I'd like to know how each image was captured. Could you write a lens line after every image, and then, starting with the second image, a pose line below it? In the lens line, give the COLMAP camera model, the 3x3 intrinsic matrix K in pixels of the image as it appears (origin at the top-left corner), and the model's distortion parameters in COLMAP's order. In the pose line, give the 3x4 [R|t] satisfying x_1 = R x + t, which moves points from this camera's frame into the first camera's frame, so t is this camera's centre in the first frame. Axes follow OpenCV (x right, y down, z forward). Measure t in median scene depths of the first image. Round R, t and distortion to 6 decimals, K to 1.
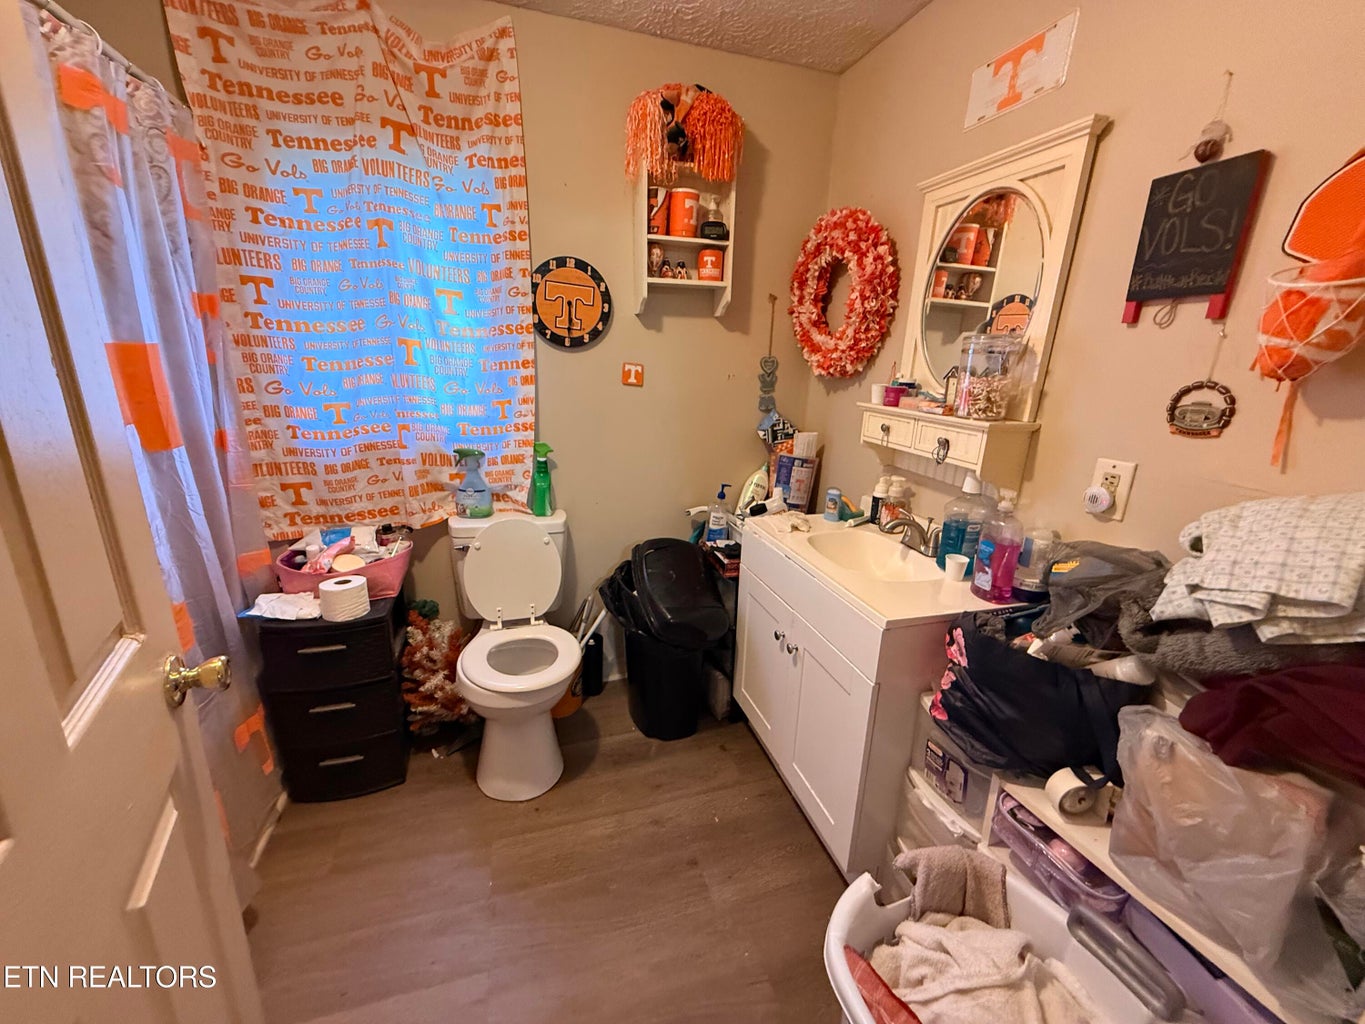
lens RADIAL K [[547.8, 0, 679.8], [0, 547.8, 513.8], [0, 0, 1]] dist [0.001038, 0.000197]
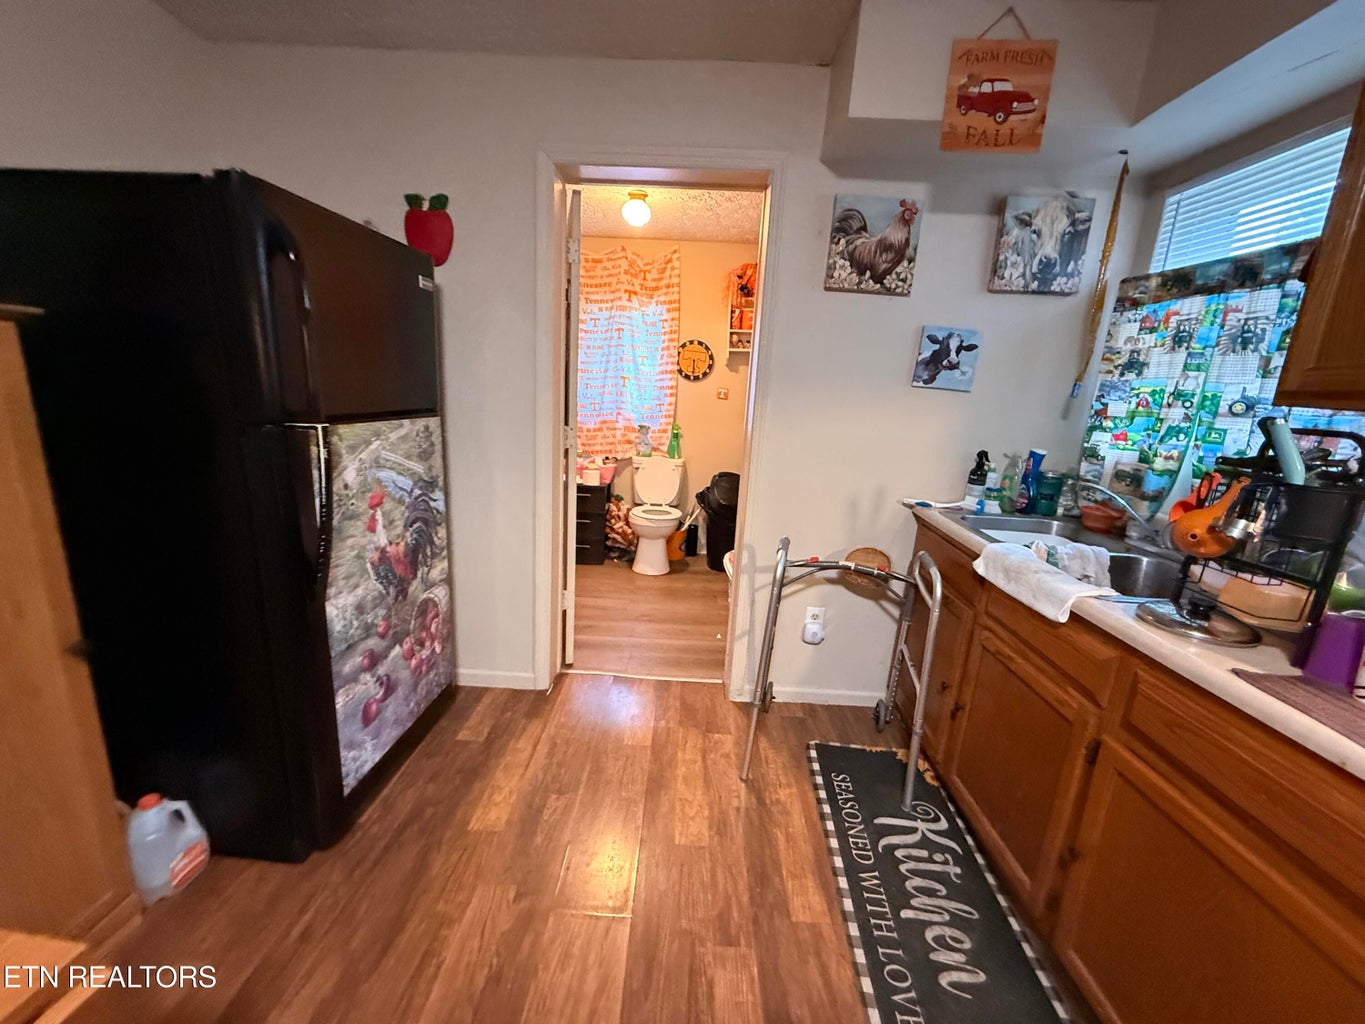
lens RADIAL K [[547.8, 0, 679.8], [0, 547.8, 513.8], [0, 0, 1]] dist [0.001038, 0.000197]
pose [[0.950109, 0.076586, -0.302370, 0.468946], [-0.098990, 0.993311, -0.059457, 0.371268], [0.295794, 0.086422, 0.951335, -1.078679]]
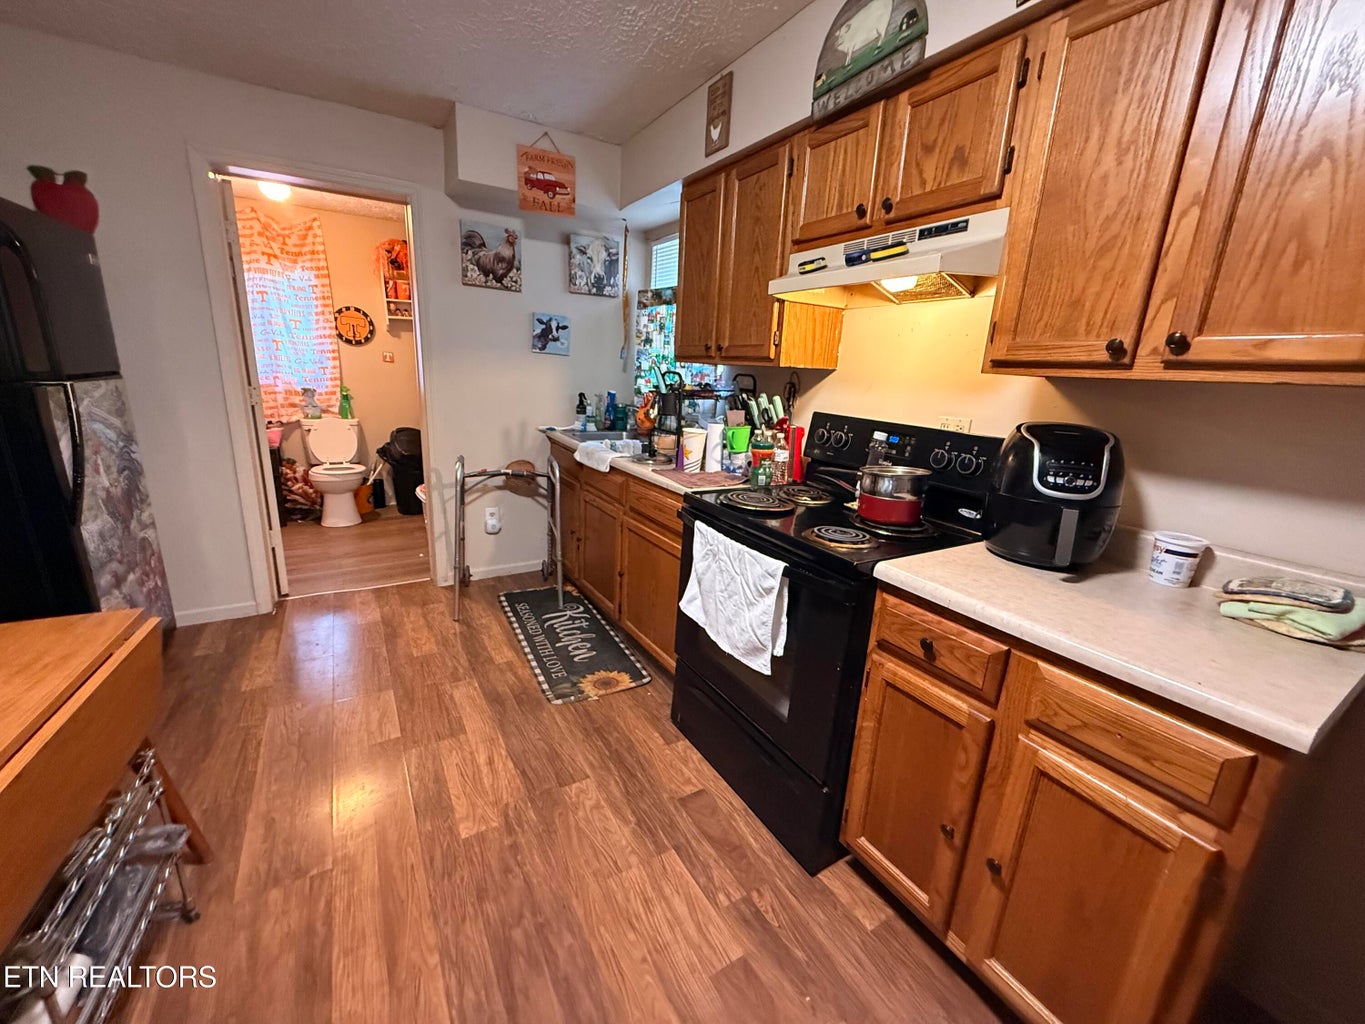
lens RADIAL K [[547.8, 0, 679.8], [0, 547.8, 513.8], [0, 0, 1]] dist [0.001038, 0.000197]
pose [[0.969258, -0.060718, 0.238438, 0.567446], [0.064030, 0.997929, -0.006163, 0.543988], [-0.237570, 0.021241, 0.971138, -1.658085]]
